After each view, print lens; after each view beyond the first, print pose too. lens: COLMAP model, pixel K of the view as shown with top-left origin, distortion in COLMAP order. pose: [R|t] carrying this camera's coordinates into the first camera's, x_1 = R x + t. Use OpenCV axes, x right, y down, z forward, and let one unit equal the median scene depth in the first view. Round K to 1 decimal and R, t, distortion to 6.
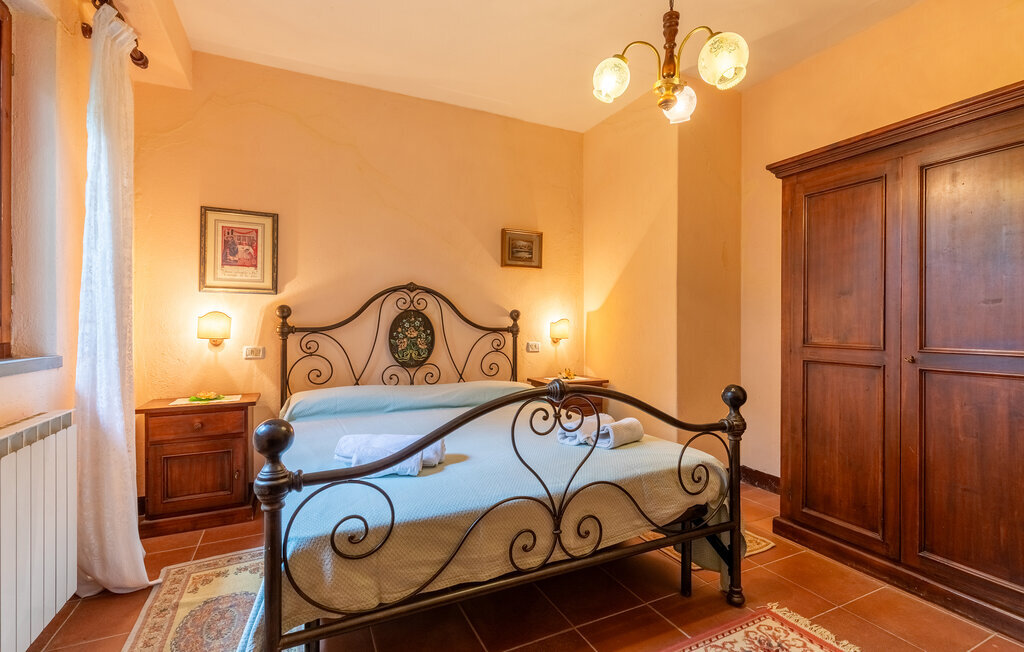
lens RADIAL K [[456.6, 0, 507.1], [0, 456.6, 322.7], [0, 0, 1]] dist [0.001059, 0.000053]
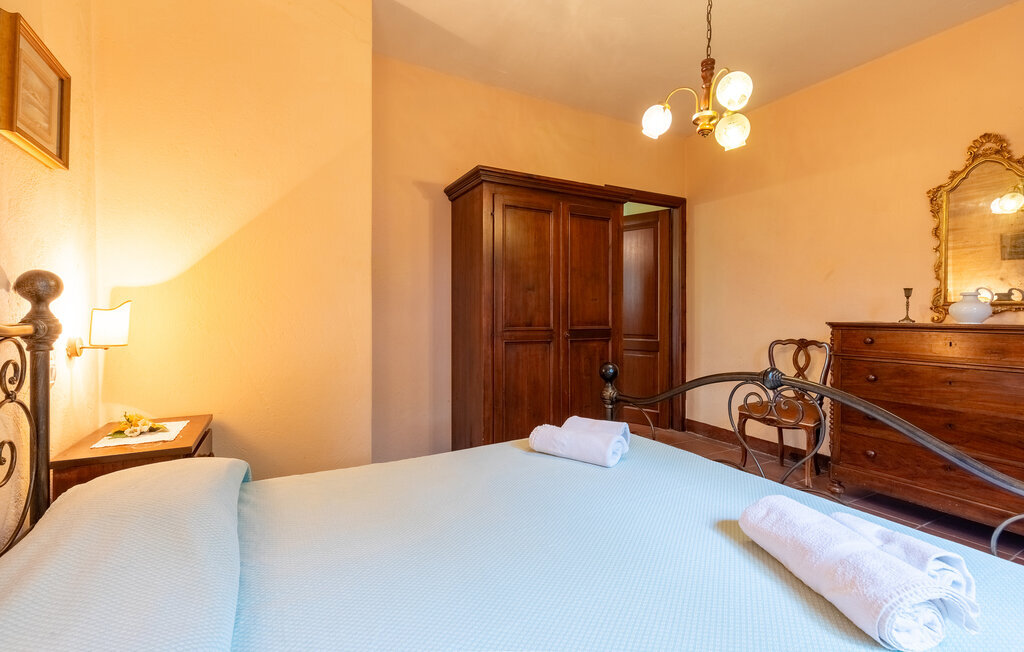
lens RADIAL K [[456.6, 0, 507.1], [0, 456.6, 322.7], [0, 0, 1]] dist [0.001059, 0.000053]
pose [[-0.068959, -0.022284, 0.997371, -0.595368], [-0.003190, 0.999750, 0.022116, 0.004003], [-0.997614, -0.001657, -0.069013, 1.169756]]
